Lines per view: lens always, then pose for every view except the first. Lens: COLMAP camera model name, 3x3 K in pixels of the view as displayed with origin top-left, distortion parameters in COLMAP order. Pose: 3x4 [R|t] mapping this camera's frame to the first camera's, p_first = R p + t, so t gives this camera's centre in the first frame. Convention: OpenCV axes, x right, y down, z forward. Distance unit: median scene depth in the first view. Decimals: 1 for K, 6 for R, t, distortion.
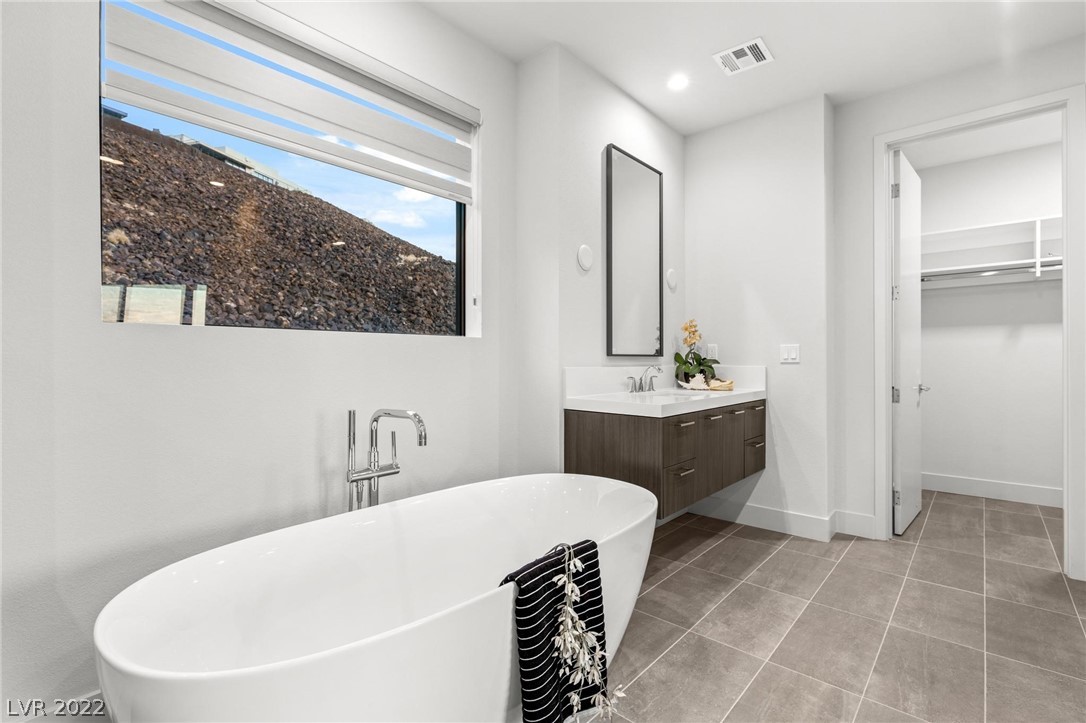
lens RADIAL K [[501.8, 0, 543.7], [0, 501.8, 365.7], [0, 0, 1]] dist [-0.003479, -0.000191]
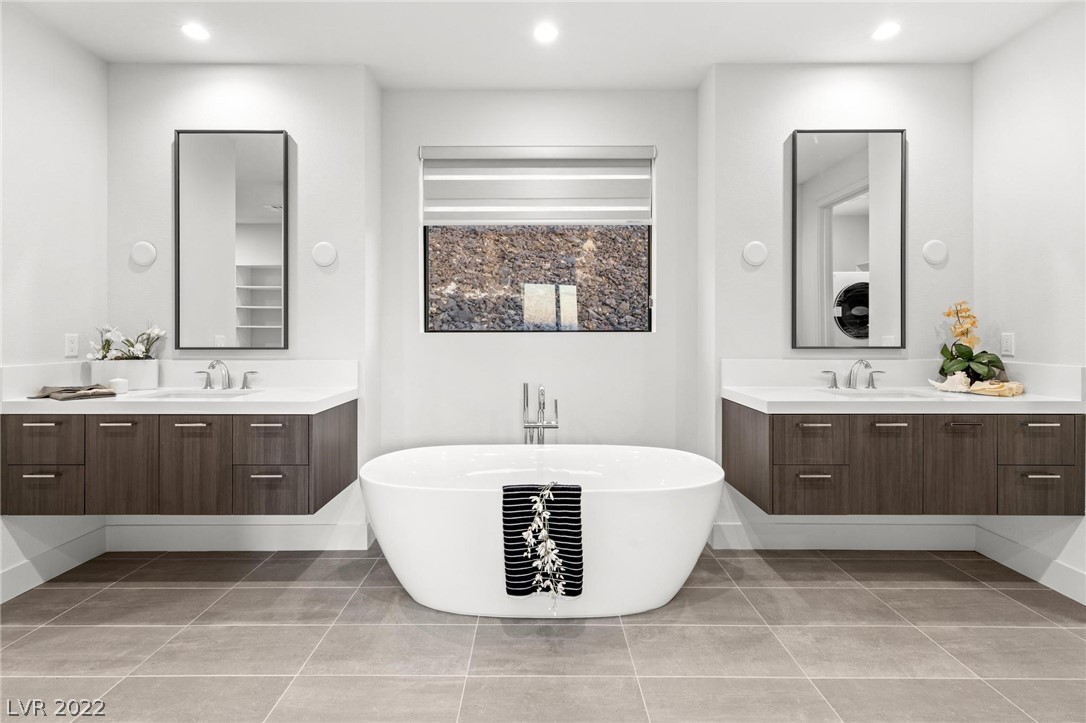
lens RADIAL K [[496.8, 0, 538.5], [0, 496.8, 346.6], [0, 0, 1]] dist [0.001731, 0.000165]
pose [[0.658866, 0.020552, -0.751979, 0.530483], [-0.009478, 0.999774, 0.019019, -0.036949], [0.752200, -0.005404, 0.658912, -0.006228]]
